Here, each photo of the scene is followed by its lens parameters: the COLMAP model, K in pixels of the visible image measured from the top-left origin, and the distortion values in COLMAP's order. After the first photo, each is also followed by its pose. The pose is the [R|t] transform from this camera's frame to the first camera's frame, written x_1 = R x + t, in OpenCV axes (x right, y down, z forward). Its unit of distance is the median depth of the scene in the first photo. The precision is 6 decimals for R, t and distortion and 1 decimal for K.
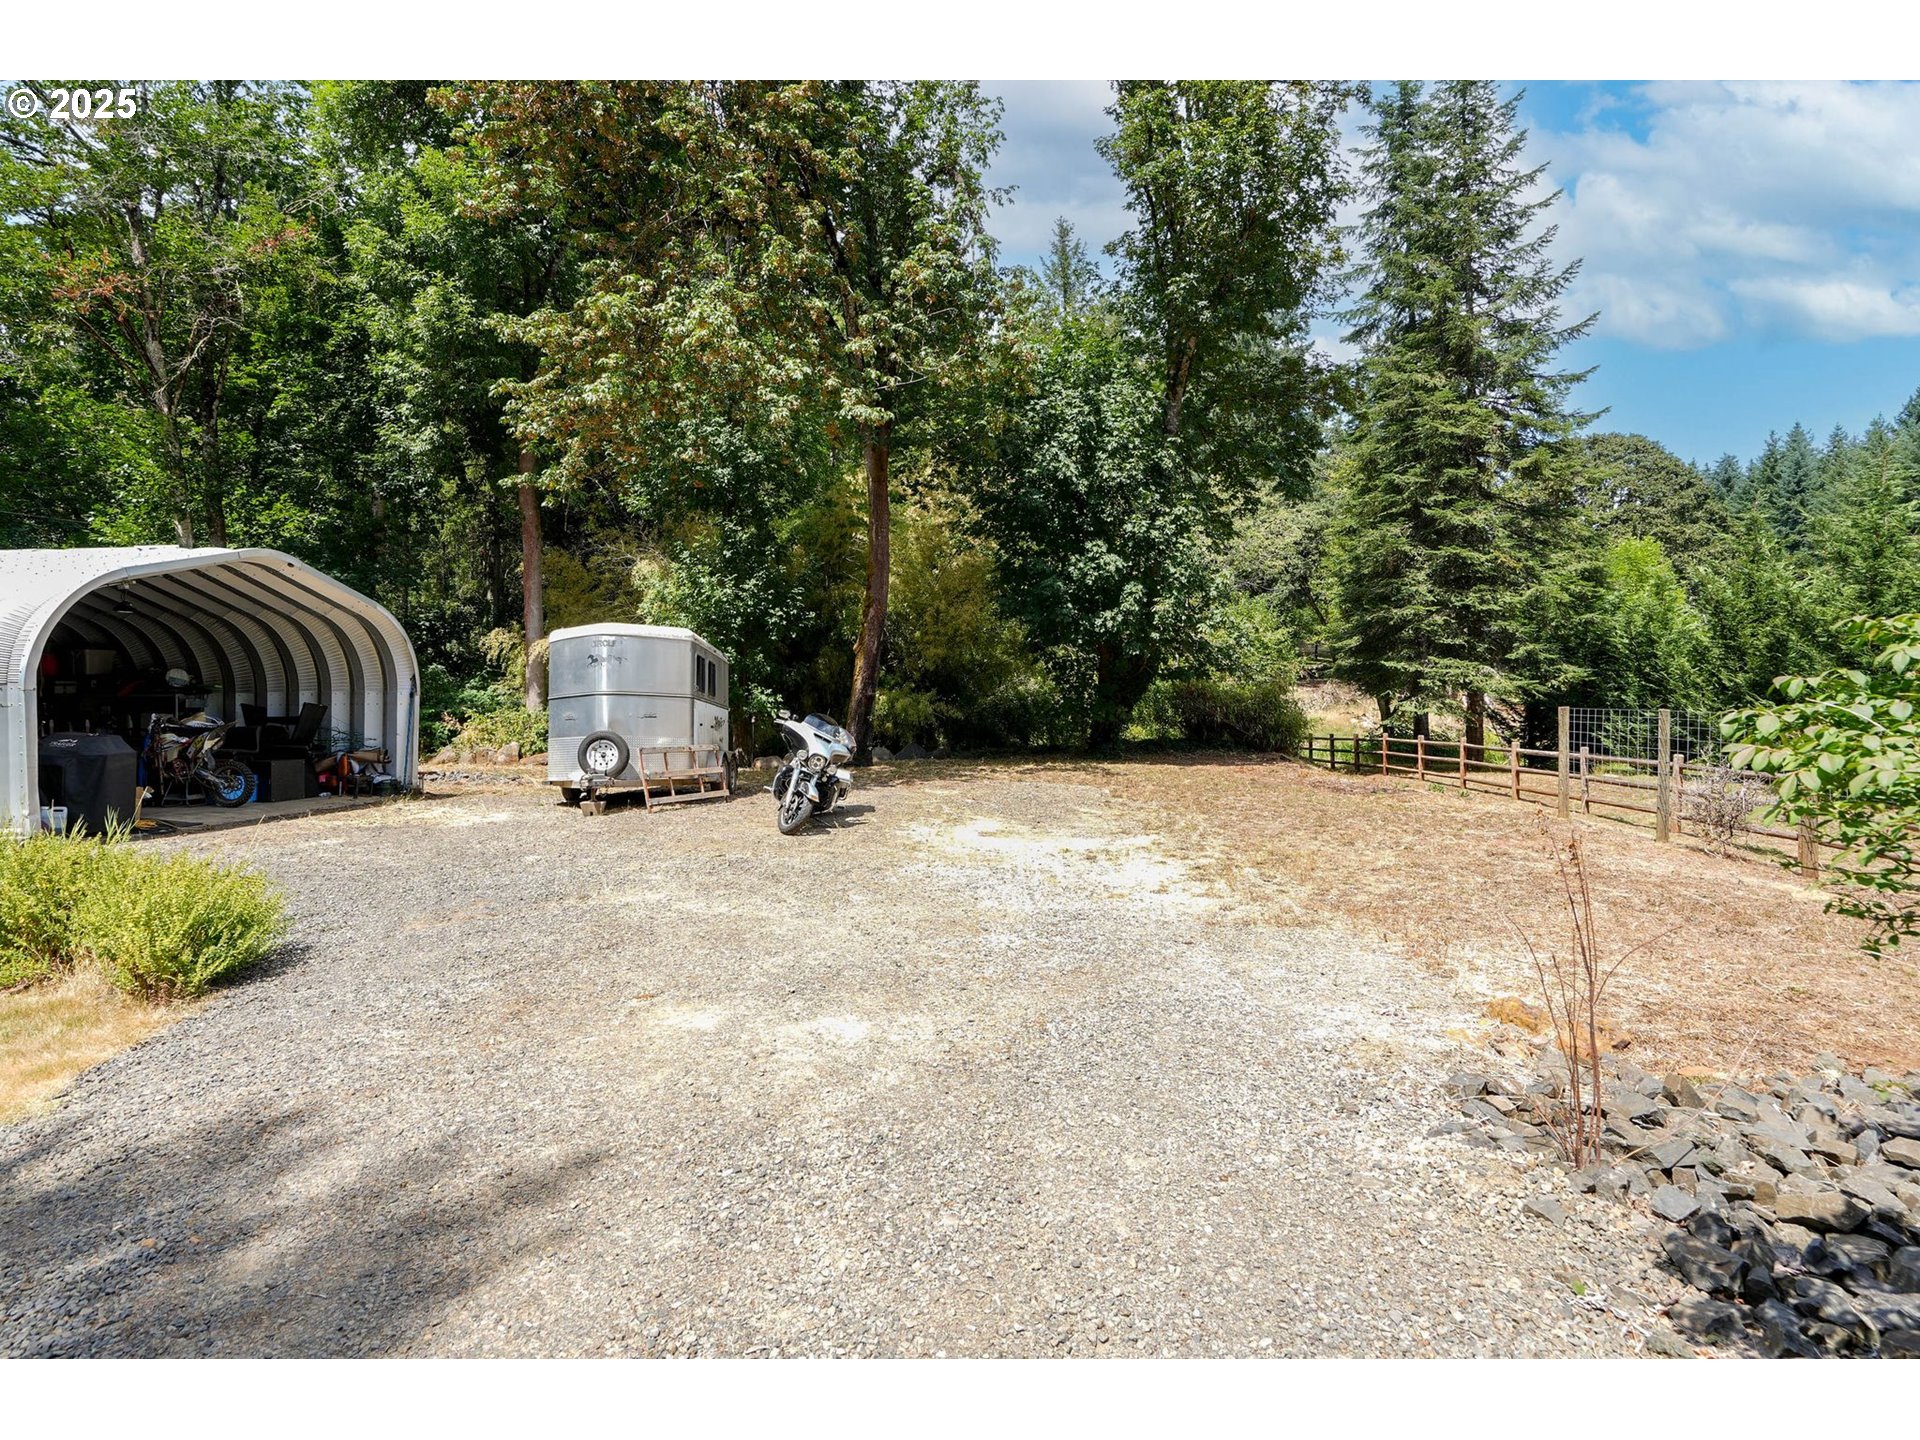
lens RADIAL K [[912.8, 0, 977.4], [0, 912.8, 716.2], [0, 0, 1]] dist [-0.043114, 0.030596]
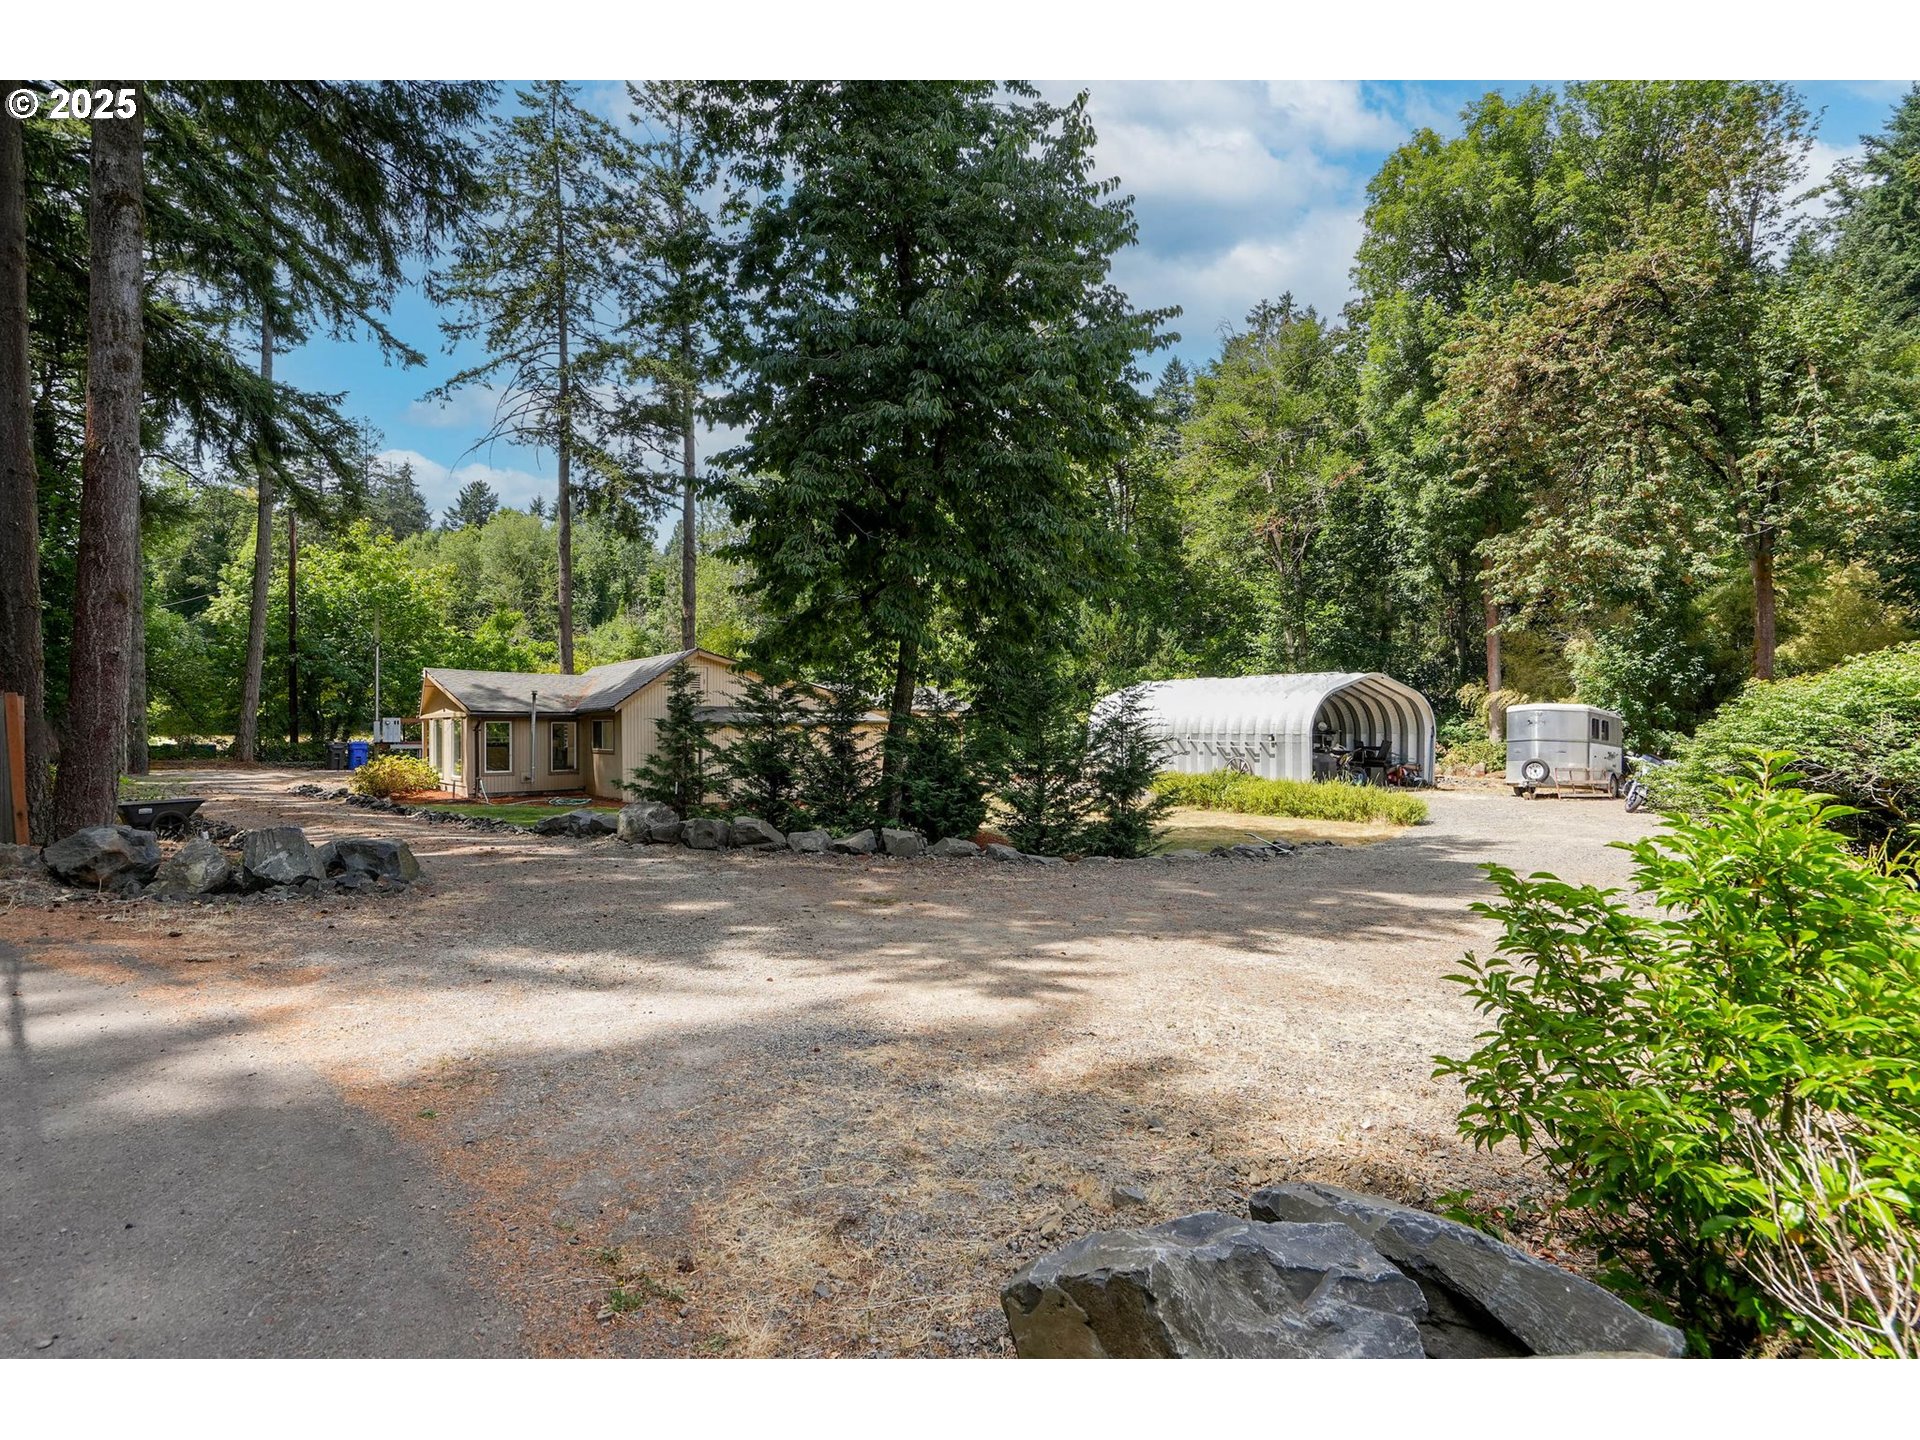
lens RADIAL K [[912.8, 0, 977.4], [0, 912.8, 716.2], [0, 0, 1]] dist [-0.043114, 0.030596]
pose [[0.566077, -0.006613, -0.824326, 0.406970], [-0.011169, 0.999815, -0.015691, -0.024797], [0.824277, 0.018089, 0.565898, -0.875087]]
